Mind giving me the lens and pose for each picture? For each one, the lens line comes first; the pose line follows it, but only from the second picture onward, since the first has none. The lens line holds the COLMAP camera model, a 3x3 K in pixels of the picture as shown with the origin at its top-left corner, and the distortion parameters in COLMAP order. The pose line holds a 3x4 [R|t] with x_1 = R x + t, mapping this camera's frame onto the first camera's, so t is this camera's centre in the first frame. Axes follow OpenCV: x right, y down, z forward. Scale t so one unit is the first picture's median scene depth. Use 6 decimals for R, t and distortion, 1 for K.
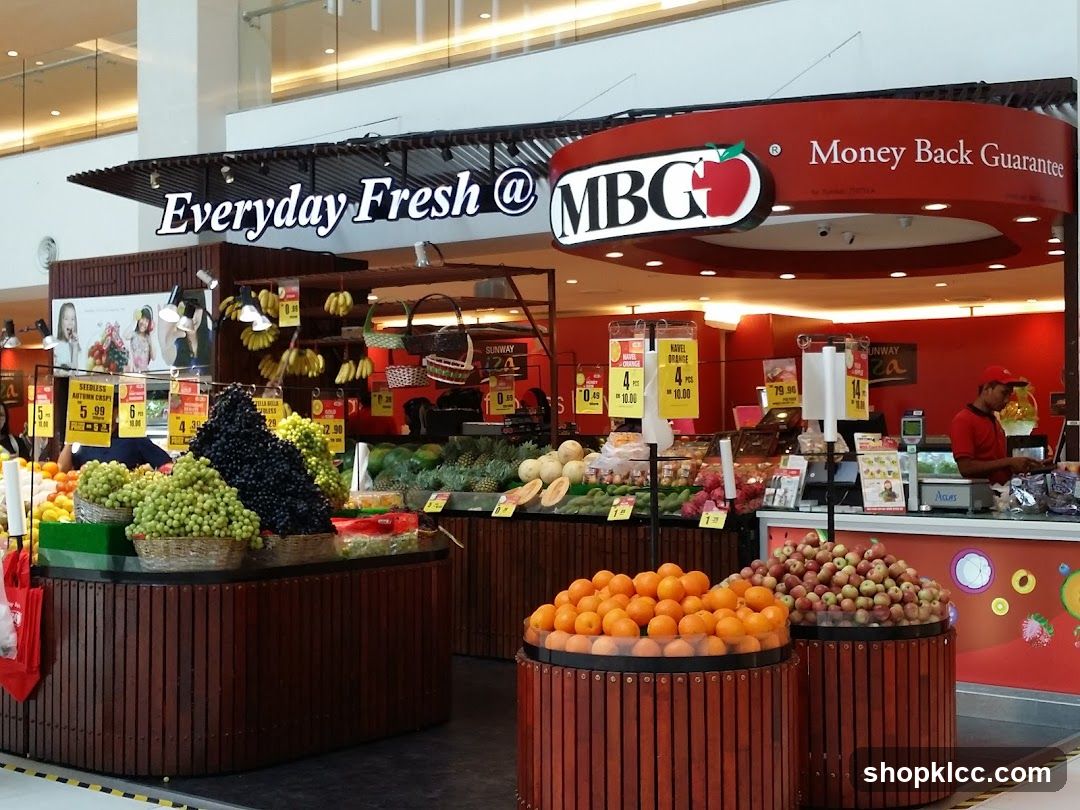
lens RADIAL K [[1381.0, 0, 585.1], [0, 1381.0, 405.2], [0, 0, 1]] dist [0.013413, 0.022454]
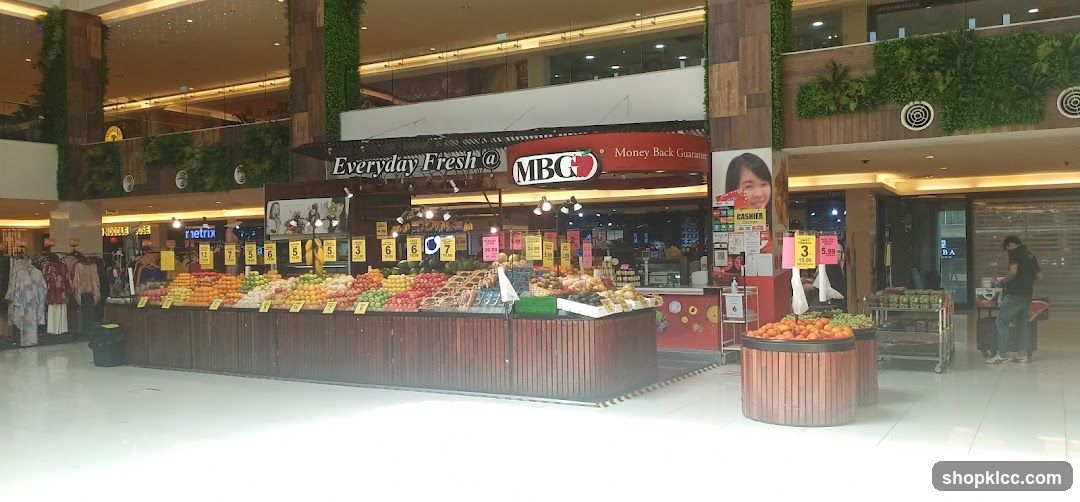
lens RADIAL K [[819.2, 0, 540.0], [0, 819.2, 251.0], [0, 0, 1]] dist [-0.000747, -0.000333]
pose [[0.993523, -0.010064, 0.113188, -0.128846], [0.008583, 0.999871, 0.013558, -0.011999], [-0.113309, -0.012499, 0.993481, -0.444501]]
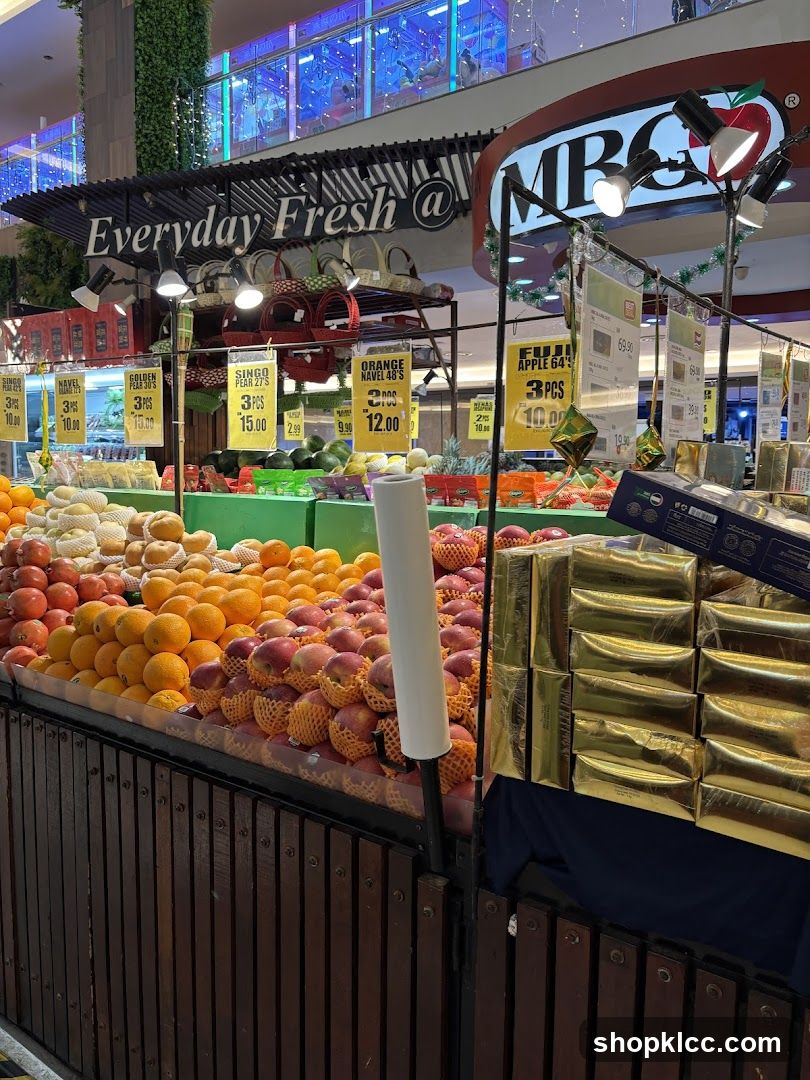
lens RADIAL K [[804.0, 0, 405.0], [0, 804.0, 540.0], [0, 0, 1]] dist [0.006186, 0.003681]
pose [[0.999797, 0.020102, -0.001553, -0.064569], [-0.019789, 0.993138, 0.115264, 0.014871], [0.003860, -0.115210, 0.993334, 0.402812]]
